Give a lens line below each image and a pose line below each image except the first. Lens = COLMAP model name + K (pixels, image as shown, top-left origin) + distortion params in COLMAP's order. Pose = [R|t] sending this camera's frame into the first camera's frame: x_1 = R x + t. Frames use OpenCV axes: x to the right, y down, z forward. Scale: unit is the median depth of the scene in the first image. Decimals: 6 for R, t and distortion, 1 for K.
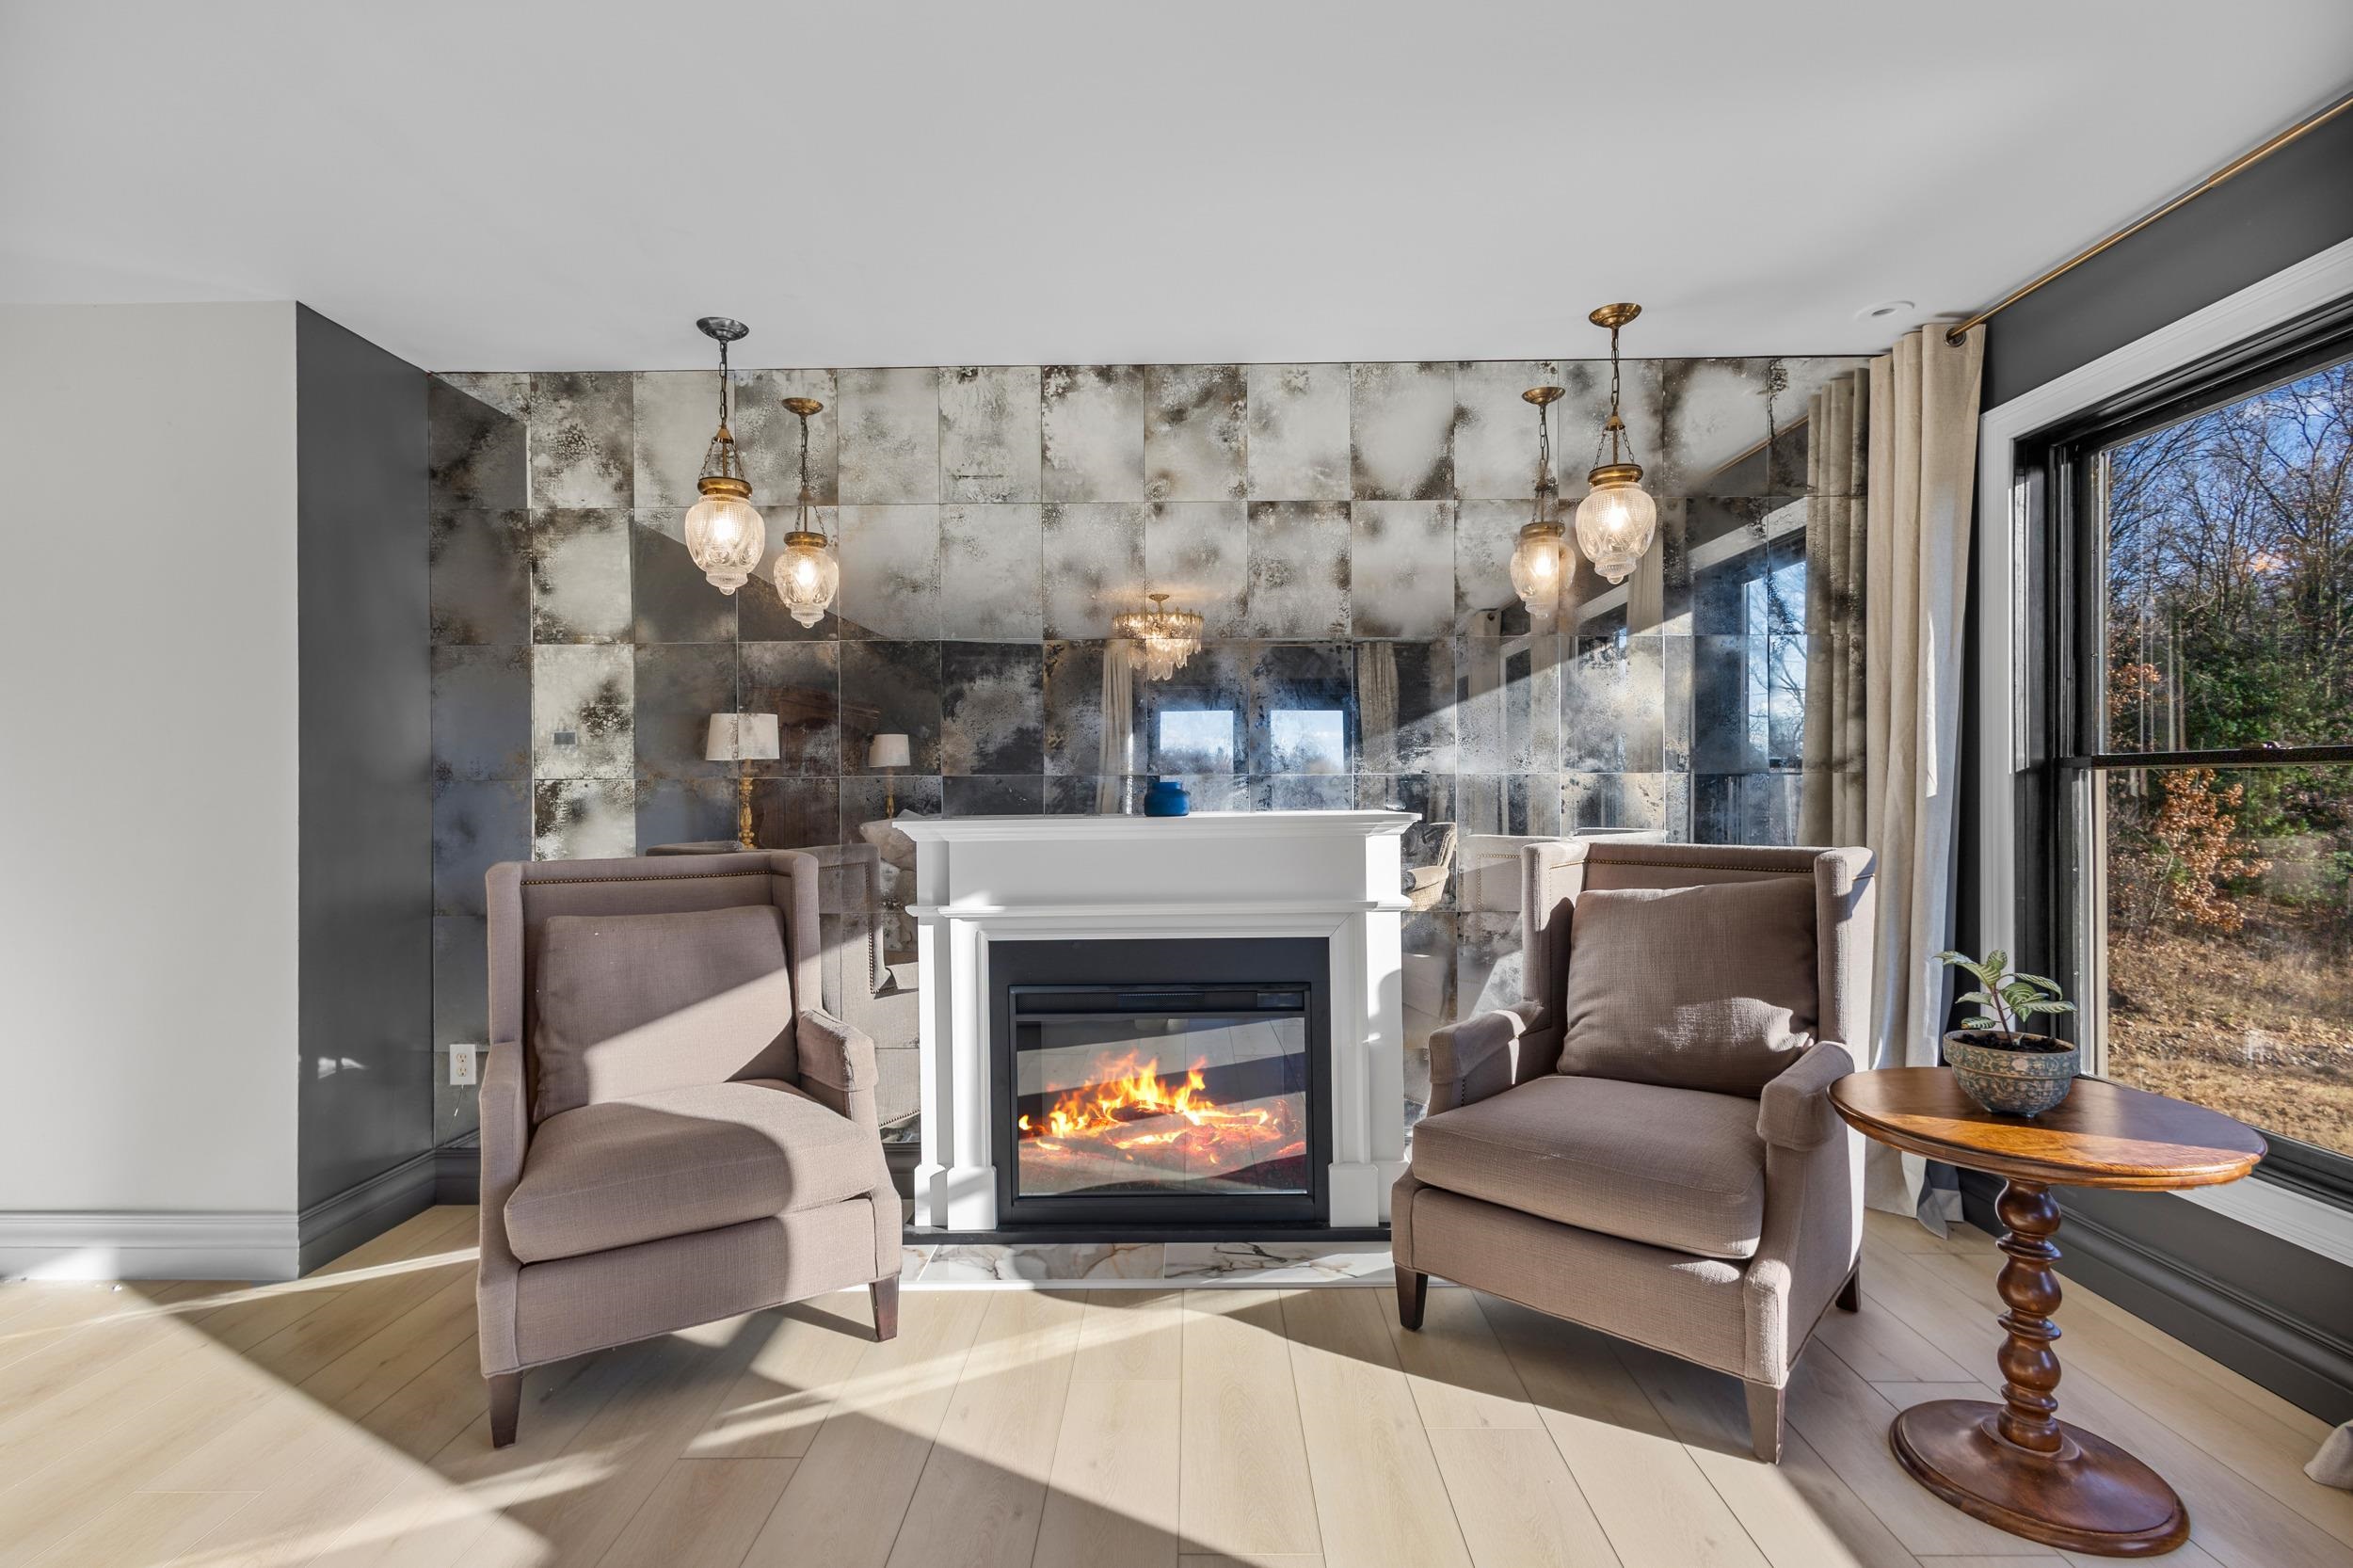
lens RADIAL K [[1086.8, 0, 1183.0], [0, 1086.8, 793.9], [0, 0, 1]] dist [0.006142, -0.000498]
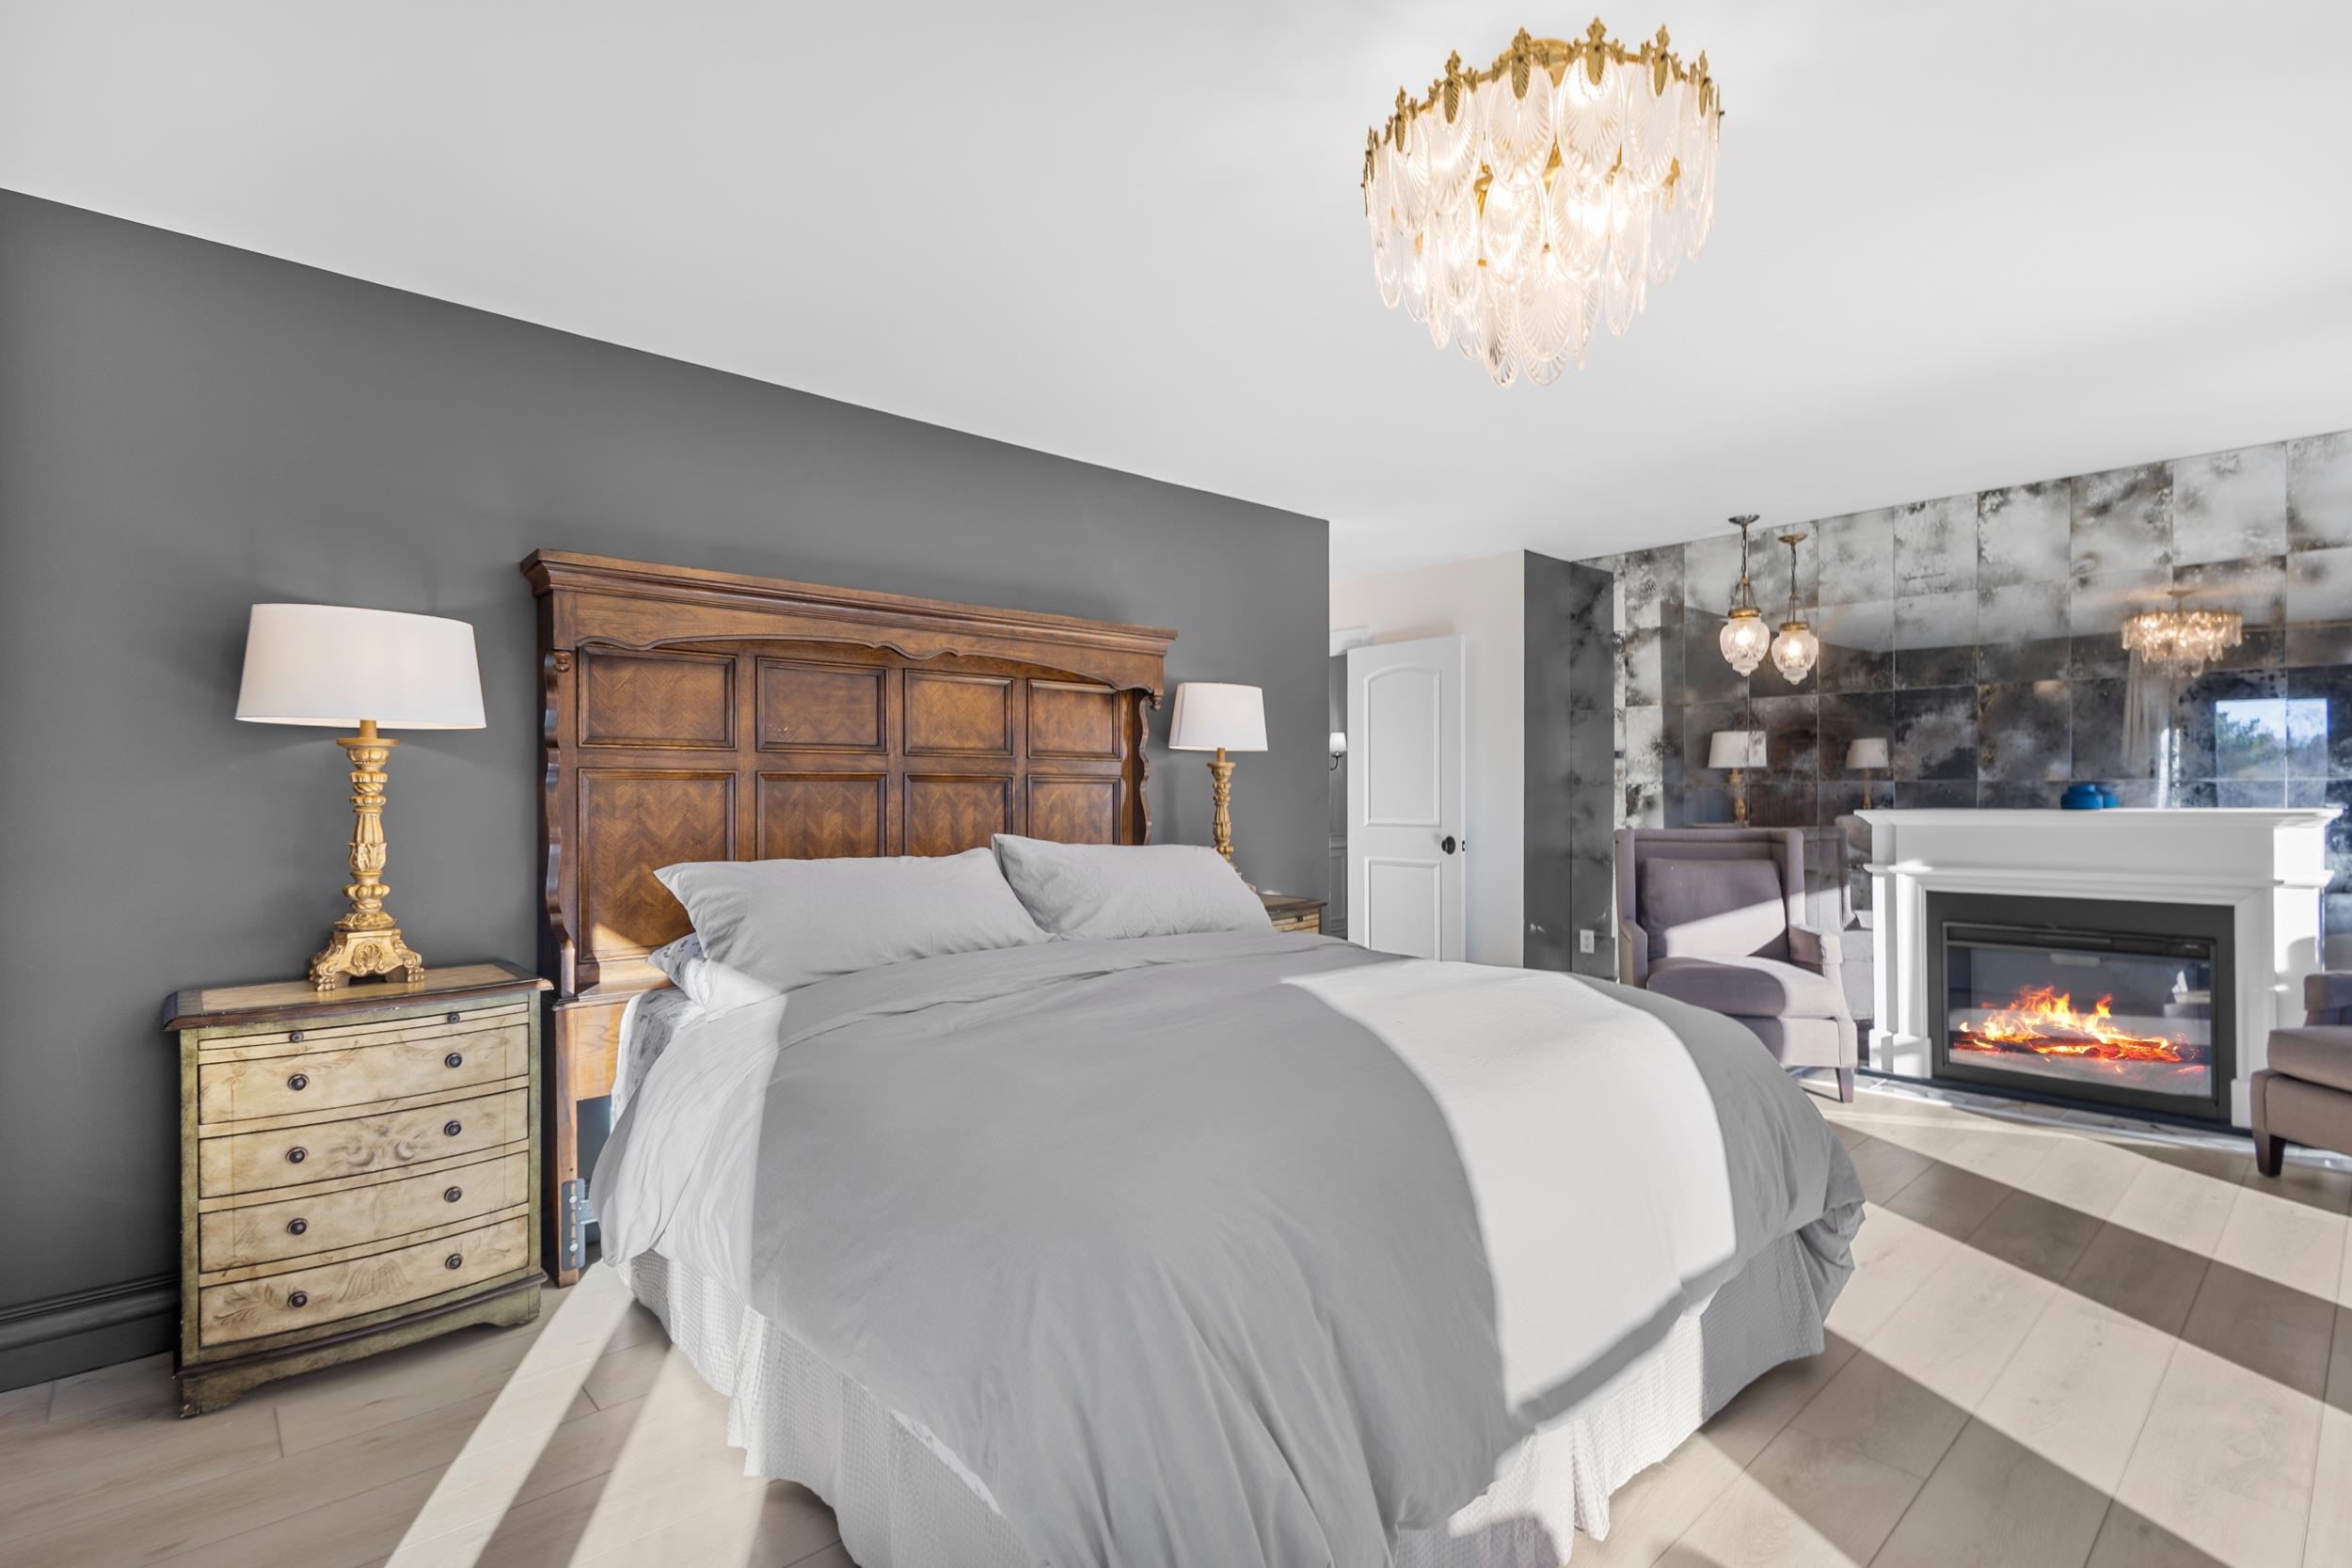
lens RADIAL K [[1086.3, 0, 1182.5], [0, 1086.3, 793.9], [0, 0, 1]] dist [0.006142, -0.000498]
pose [[0.672370, 0.005804, -0.740193, 0.227314], [-0.003715, 0.999983, 0.004467, -0.002678], [0.740206, -0.000254, 0.672380, -0.725088]]
